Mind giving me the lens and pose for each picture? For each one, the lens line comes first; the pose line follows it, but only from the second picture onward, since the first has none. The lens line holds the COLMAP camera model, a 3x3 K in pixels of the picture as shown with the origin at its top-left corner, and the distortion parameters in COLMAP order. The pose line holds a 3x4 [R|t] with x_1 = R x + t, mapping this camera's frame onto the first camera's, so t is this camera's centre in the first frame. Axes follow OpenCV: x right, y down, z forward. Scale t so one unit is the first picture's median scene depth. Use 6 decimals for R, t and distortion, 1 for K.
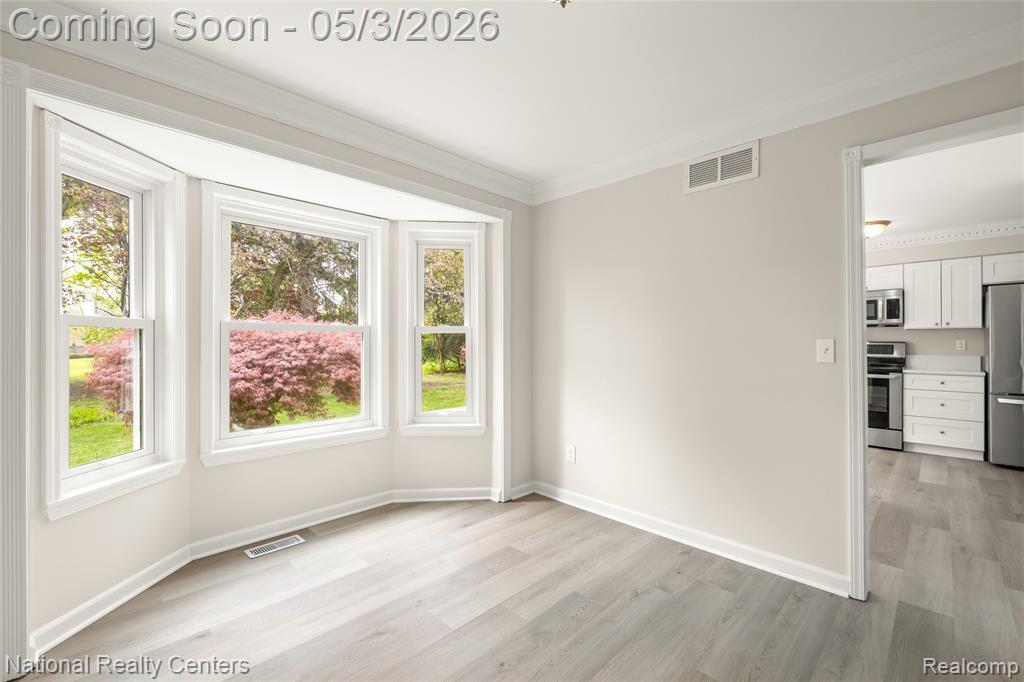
lens RADIAL K [[432.5, 0, 512.0], [0, 432.5, 341.0], [0, 0, 1]] dist [0.001529, 0.000107]
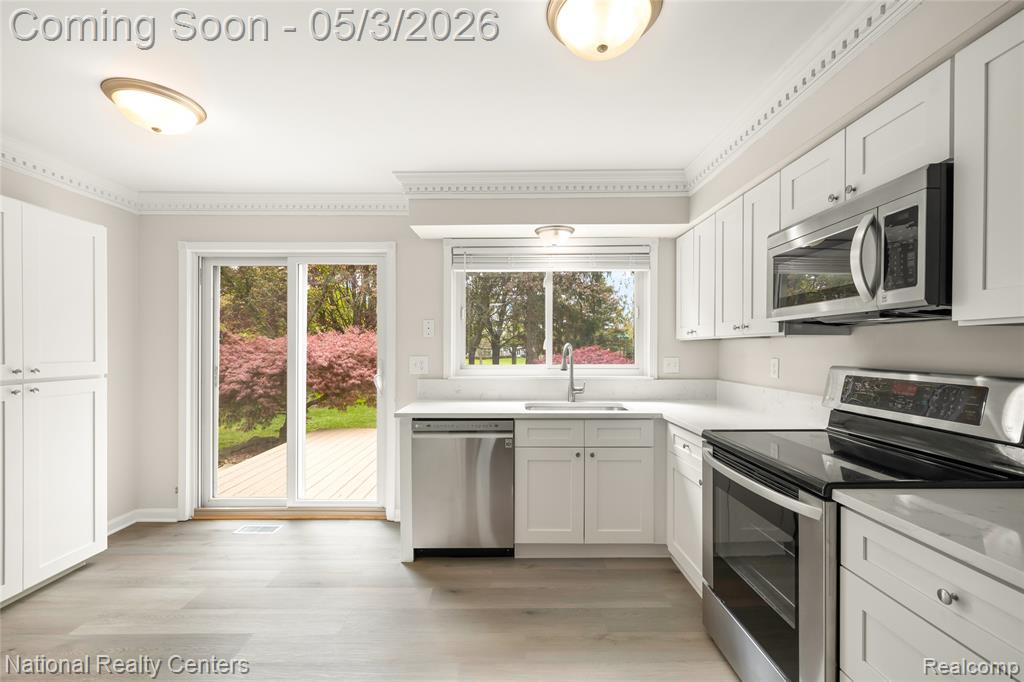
lens RADIAL K [[431.0, 0, 512.2], [0, 431.0, 348.2], [0, 0, 1]] dist [0.000503, 0.000027]
pose [[0.705461, 0.000564, -0.708748, 1.346676], [0.002092, 0.999994, 0.002878, -0.024939], [0.708745, -0.003513, 0.705456, 0.977266]]
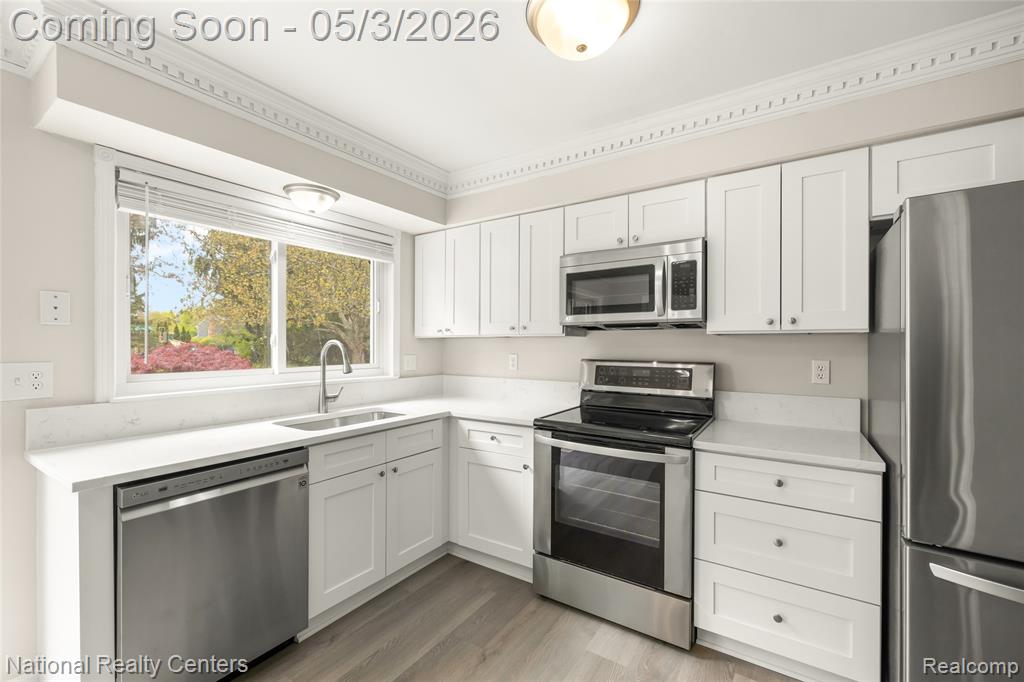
lens RADIAL K [[428.5, 0, 511.4], [0, 428.5, 345.1], [0, 0, 1]] dist [0.000609, 0.000153]
pose [[0.980776, 0.000638, 0.195137, 0.952718], [-0.001516, 0.999989, 0.004349, -0.027207], [-0.195132, -0.004562, 0.980766, 0.938787]]
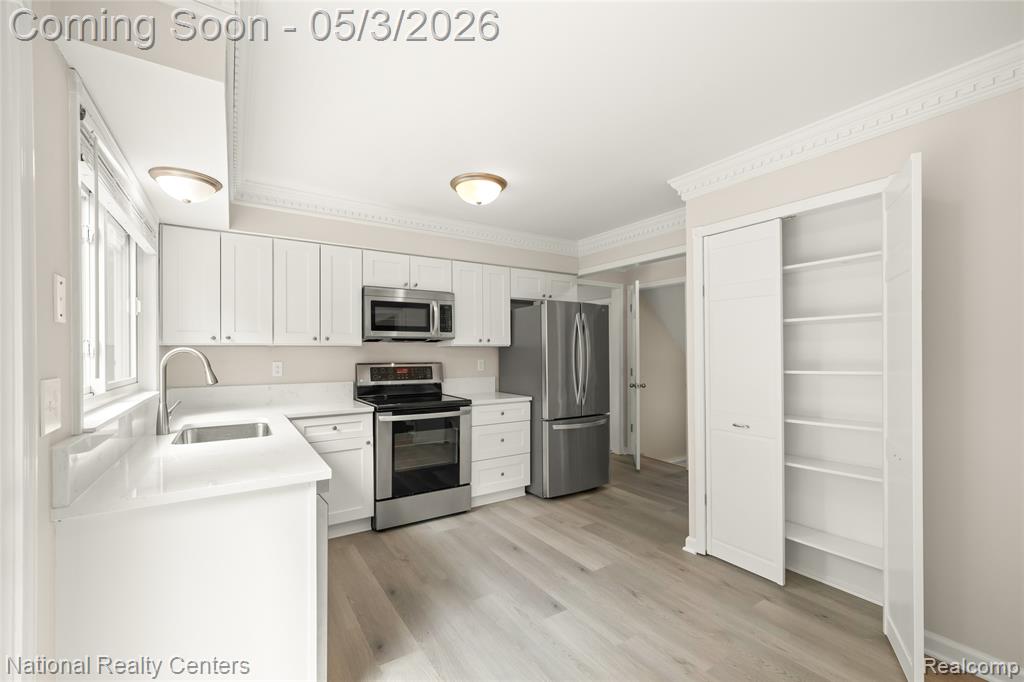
lens RADIAL K [[430.5, 0, 510.9], [0, 430.5, 352.5], [0, 0, 1]] dist [-0.000068, -0.000005]
pose [[0.212498, -0.000124, 0.977162, 0.281949], [0.002991, 0.999995, -0.000524, -0.022869], [-0.977157, 0.003034, 0.212497, 1.102437]]
